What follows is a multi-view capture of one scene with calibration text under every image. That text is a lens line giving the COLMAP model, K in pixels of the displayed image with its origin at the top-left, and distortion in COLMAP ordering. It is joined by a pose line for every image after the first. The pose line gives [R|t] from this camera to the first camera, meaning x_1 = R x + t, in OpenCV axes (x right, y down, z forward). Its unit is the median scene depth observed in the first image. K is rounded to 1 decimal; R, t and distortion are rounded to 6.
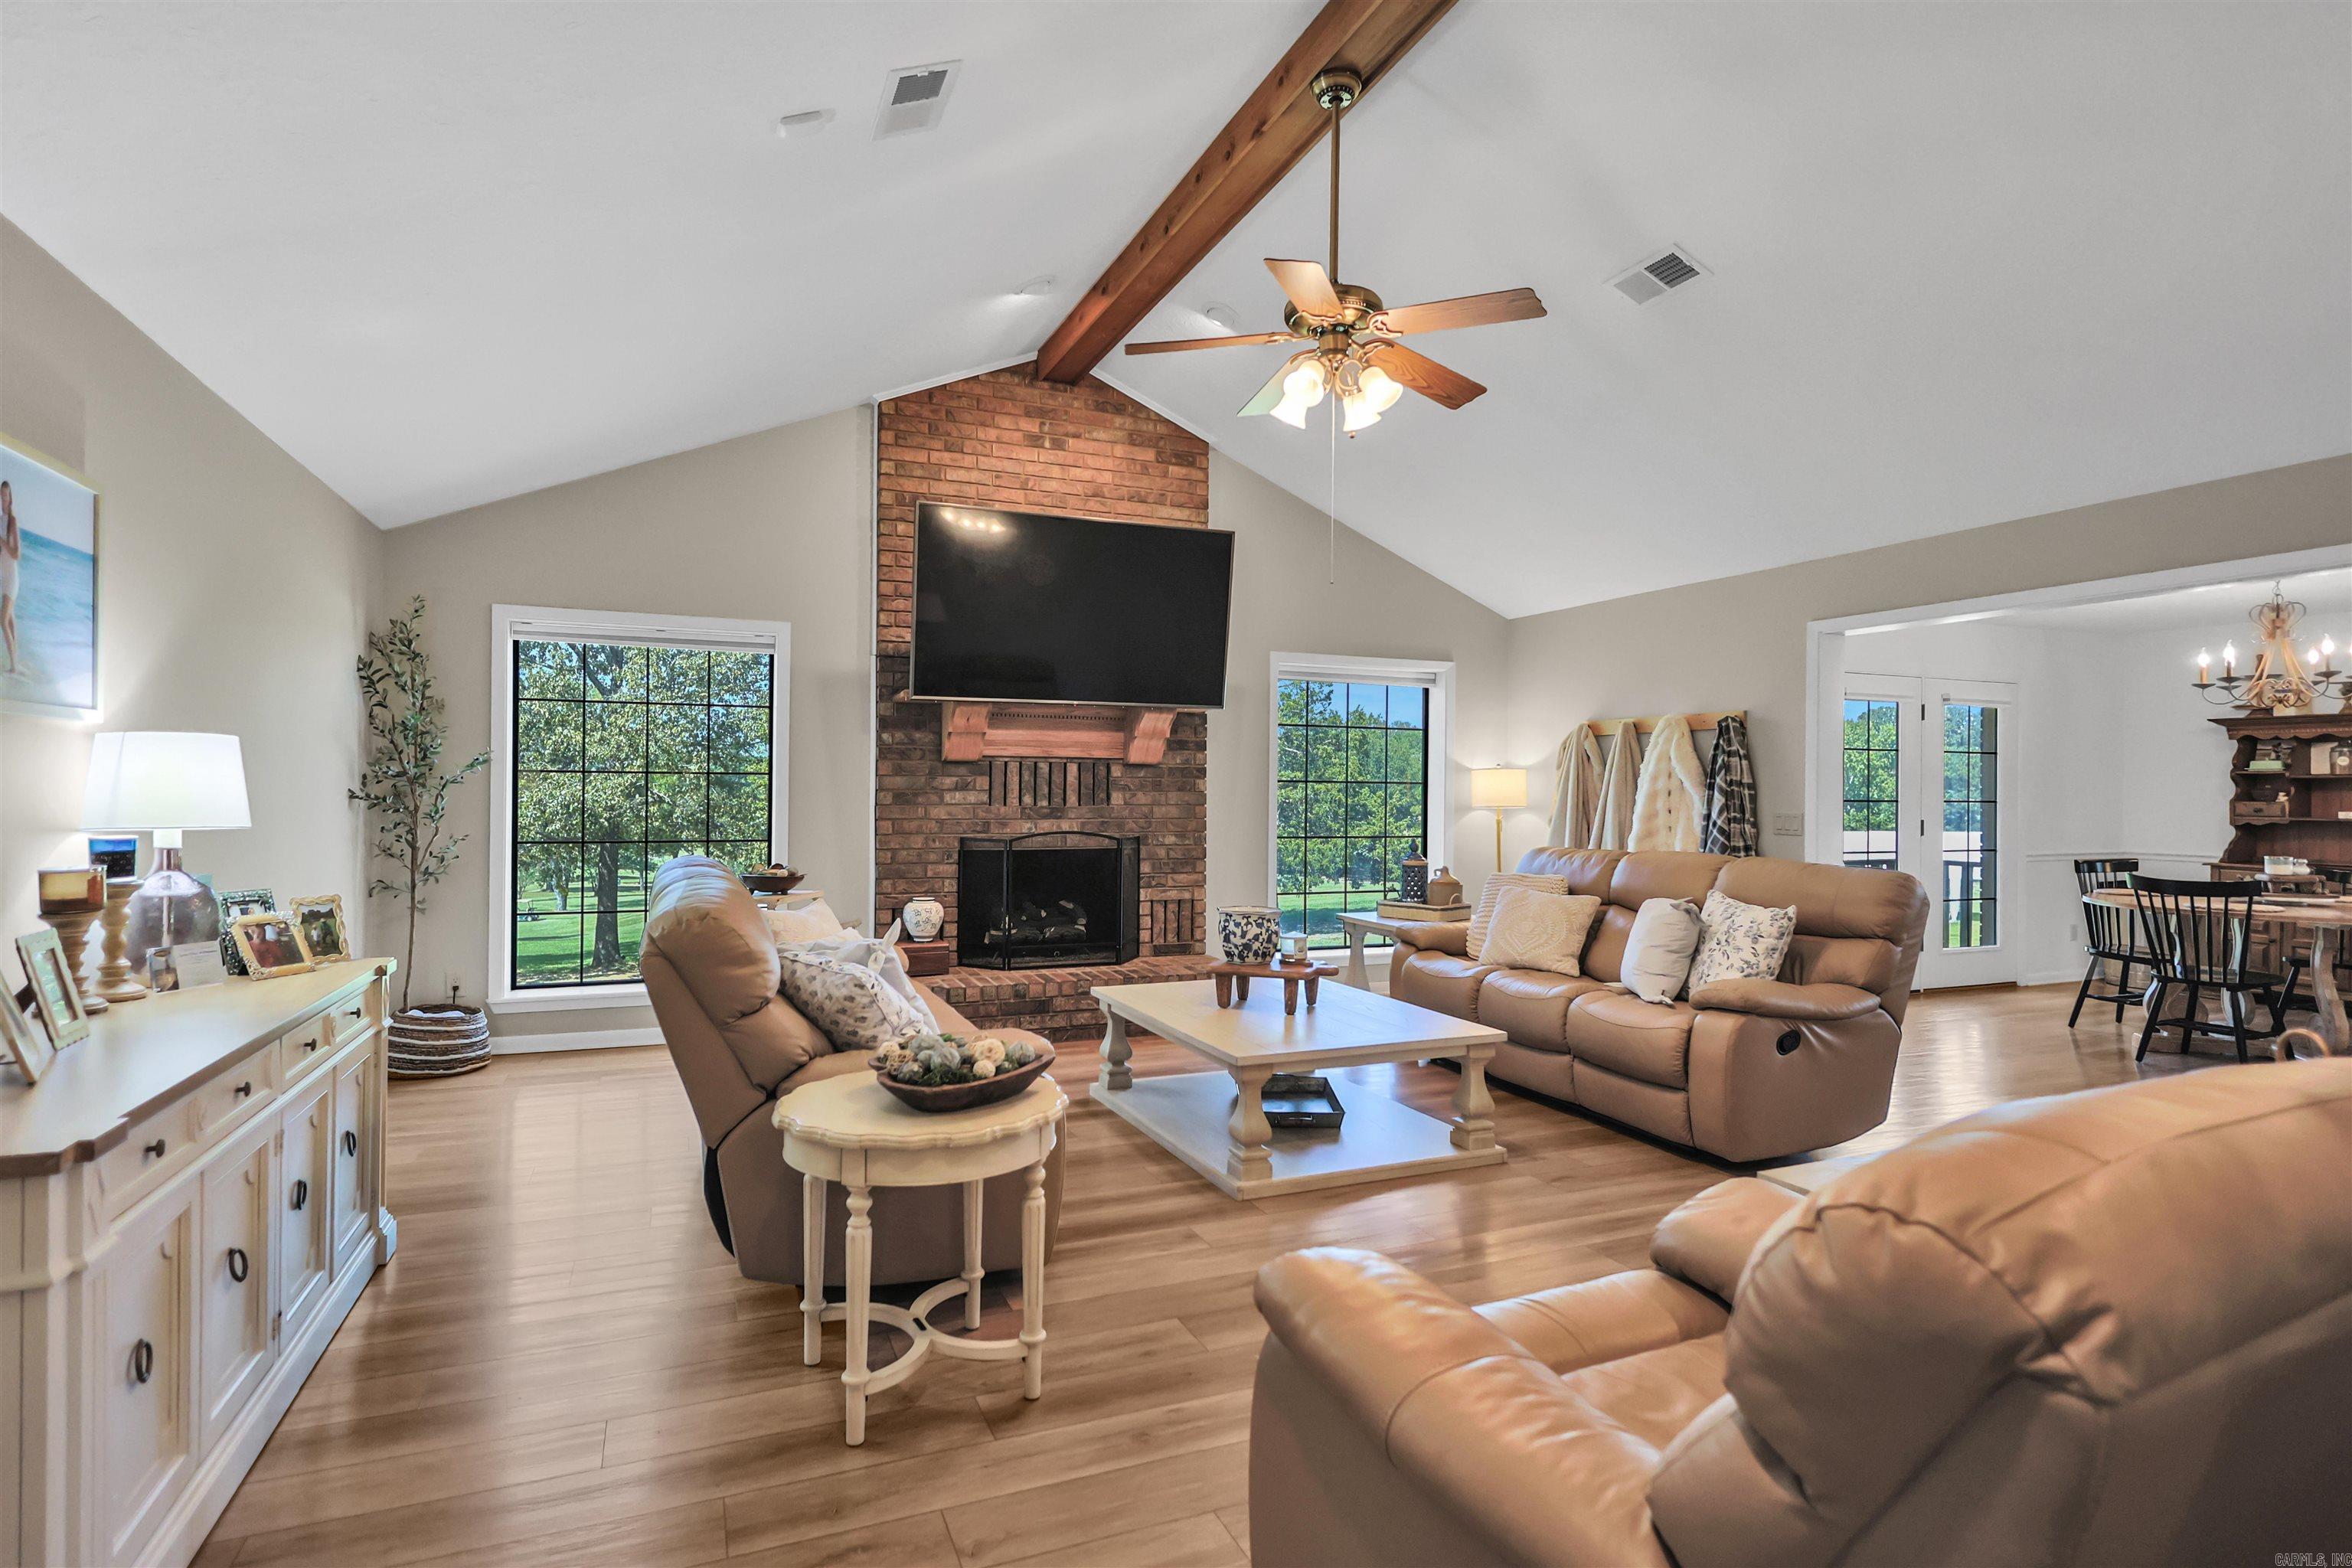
lens RADIAL K [[1142.5, 0, 1135.7], [0, 1142.5, 784.6], [0, 0, 1]] dist [-0.000338, 0.000596]
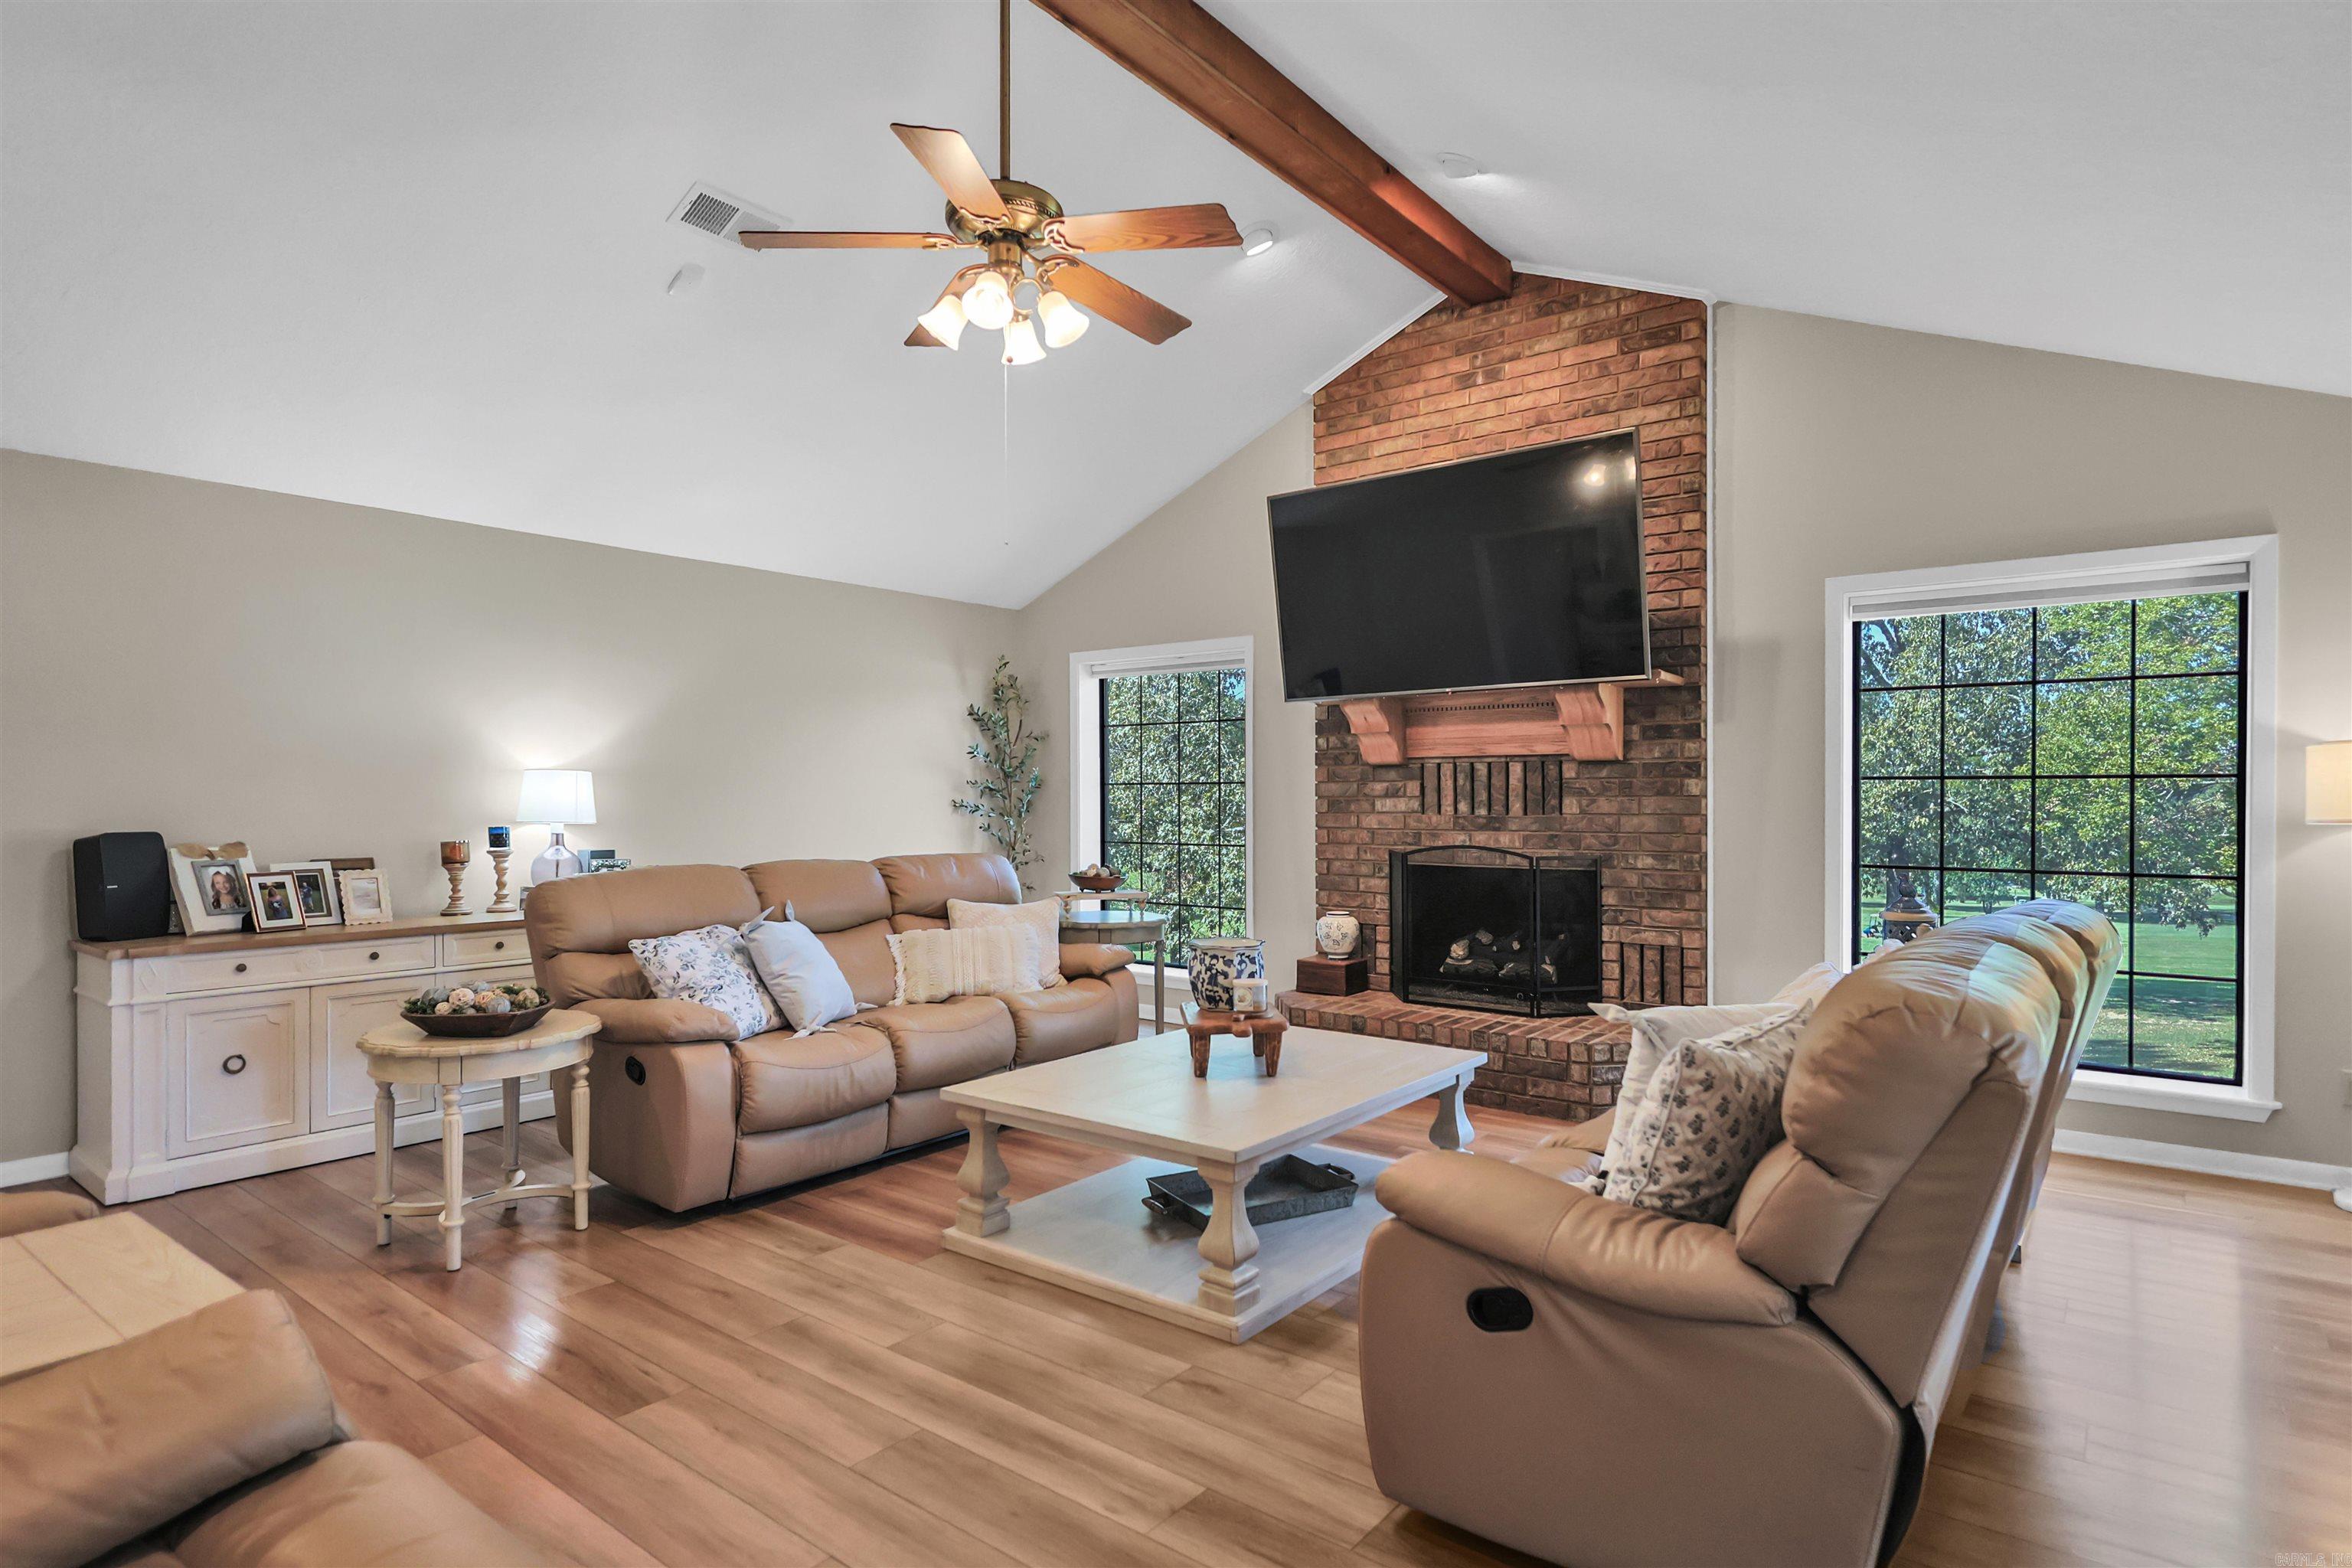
lens RADIAL K [[1200.8, 0, 1243.5], [0, 1200.8, 798.1], [0, 0, 1]] dist [-0.001943, 0.000101]
pose [[0.530111, -0.007196, -0.847898, 0.592005], [0.009761, 0.999950, -0.002383, 0.007072], [0.847872, -0.007013, 0.530155, 0.403614]]
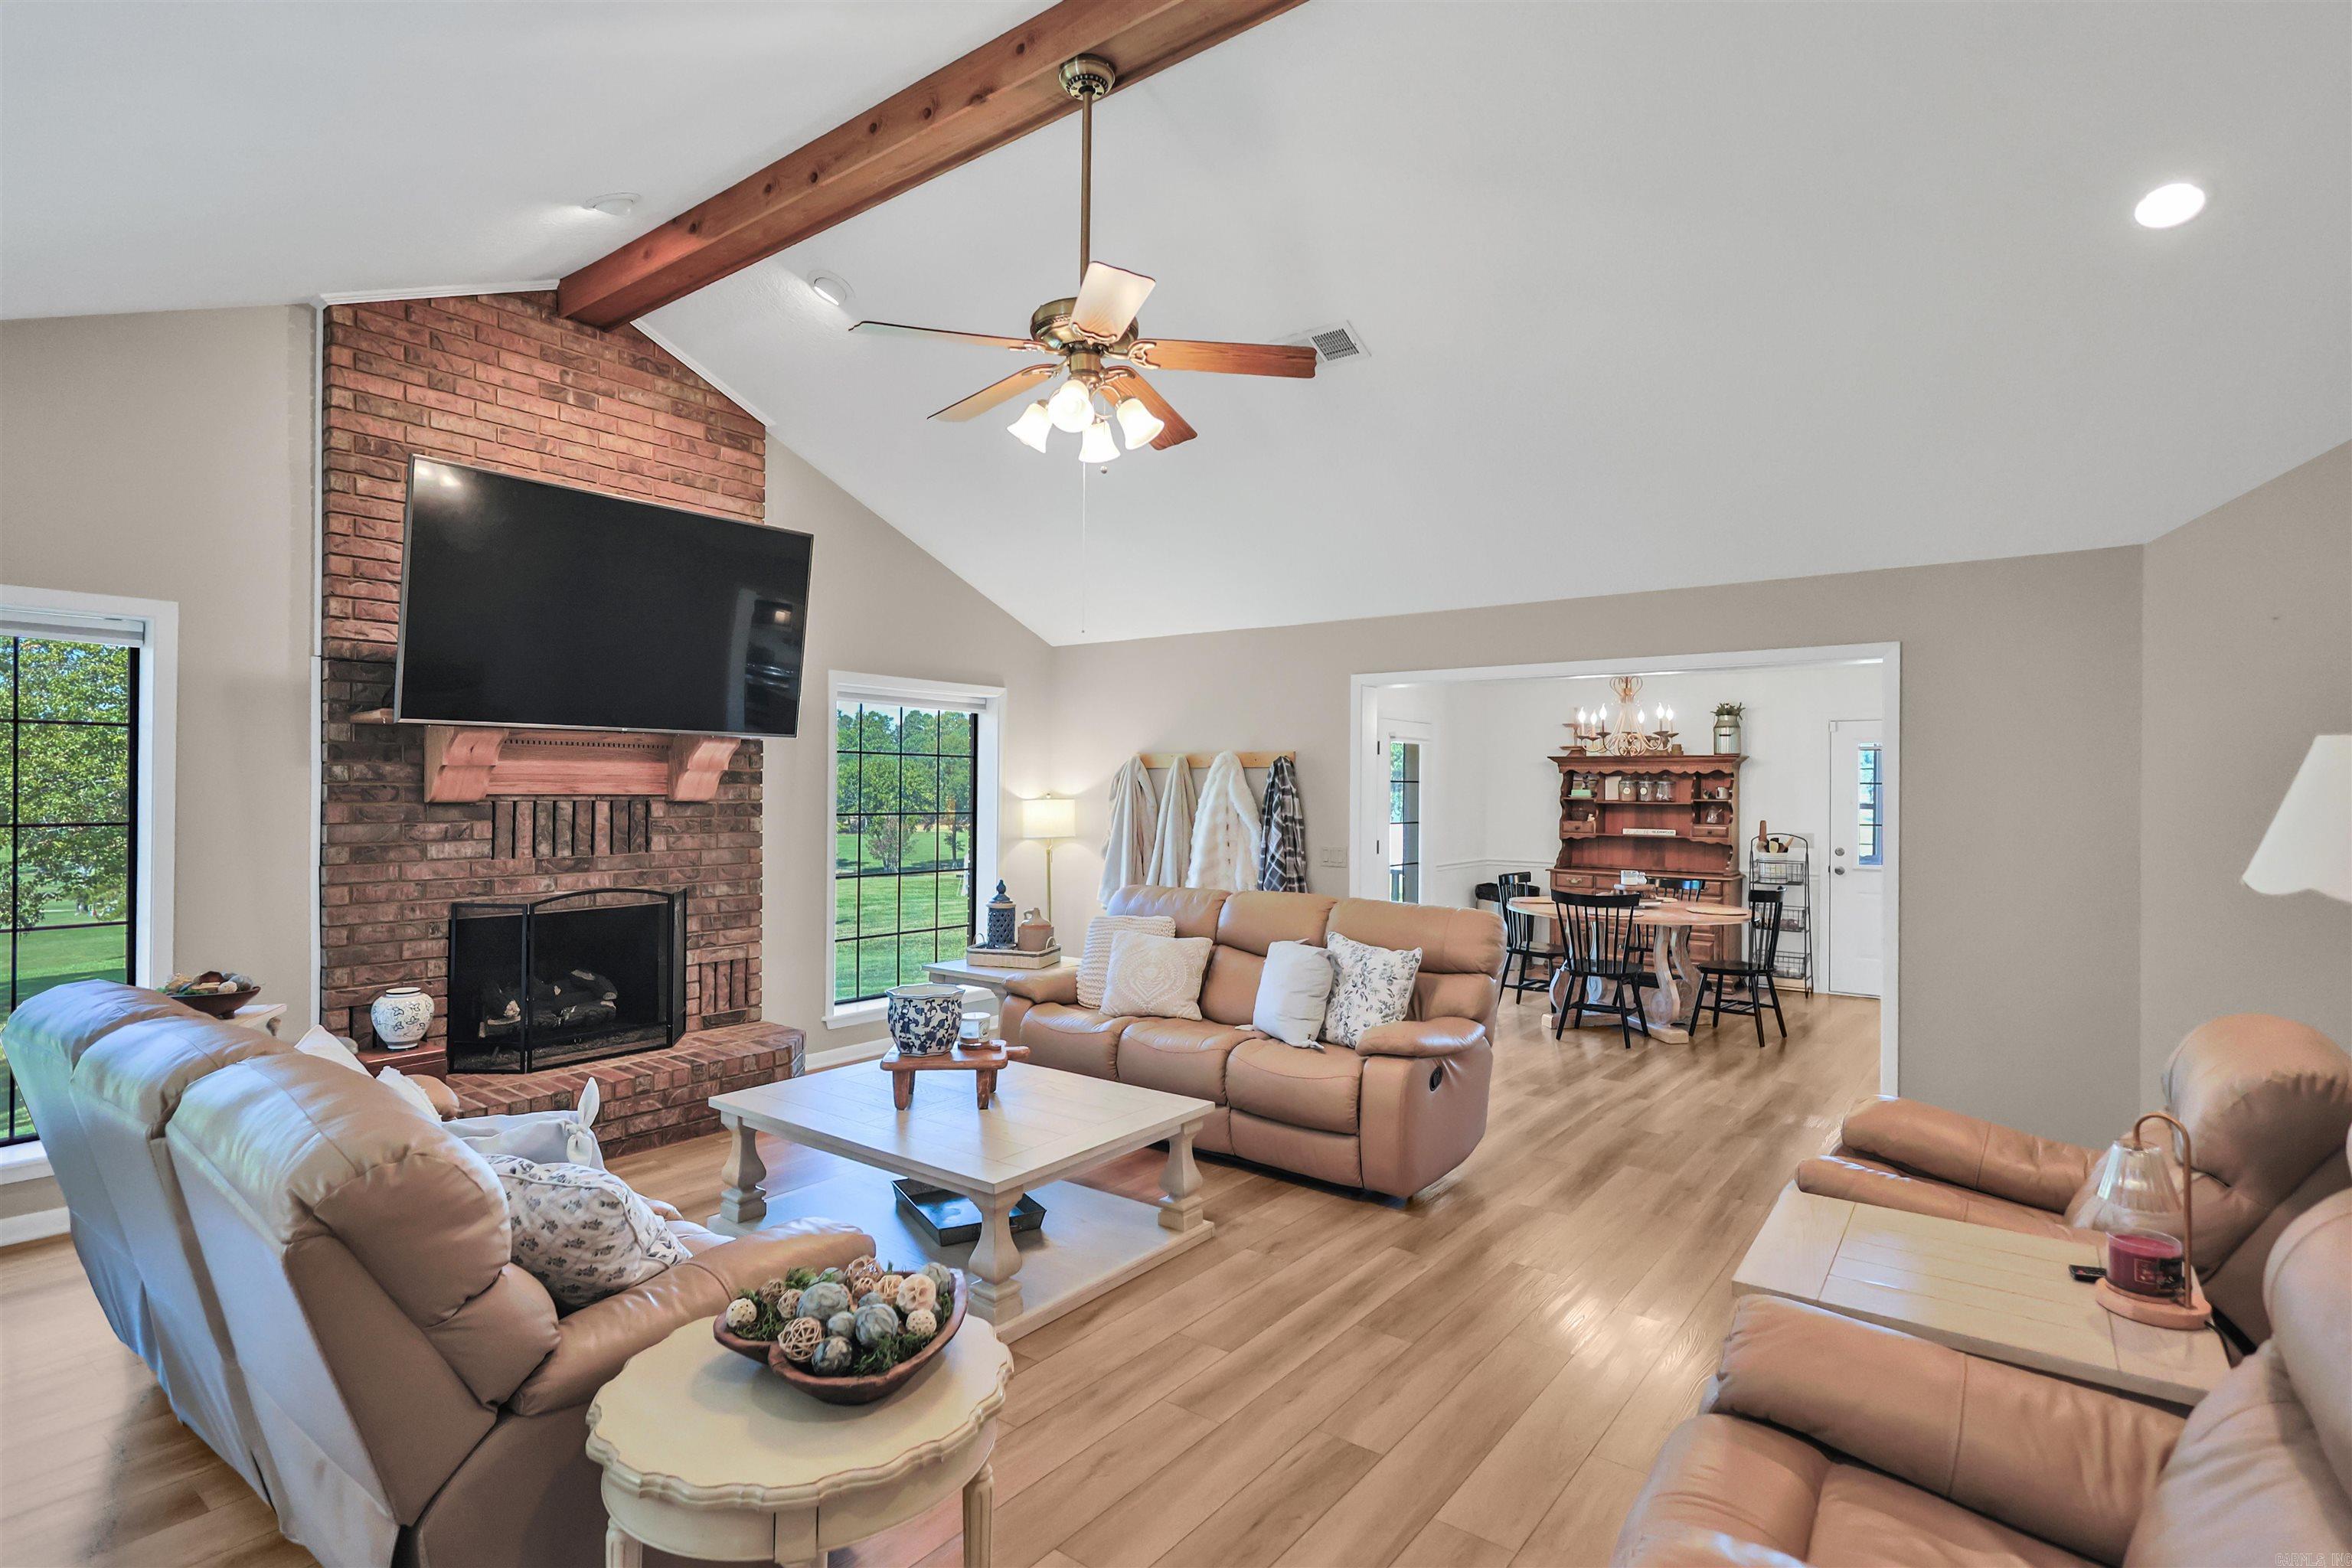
lens RADIAL K [[1166.4, 0, 1115.2], [0, 1166.4, 783.0], [0, 0, 1]] dist [-0.000547, 0.000503]
pose [[0.873196, 0.000230, 0.487369, -0.147192], [-0.001468, 0.999997, 0.002158, -0.035660], [-0.487367, -0.002600, 0.873193, 0.113956]]
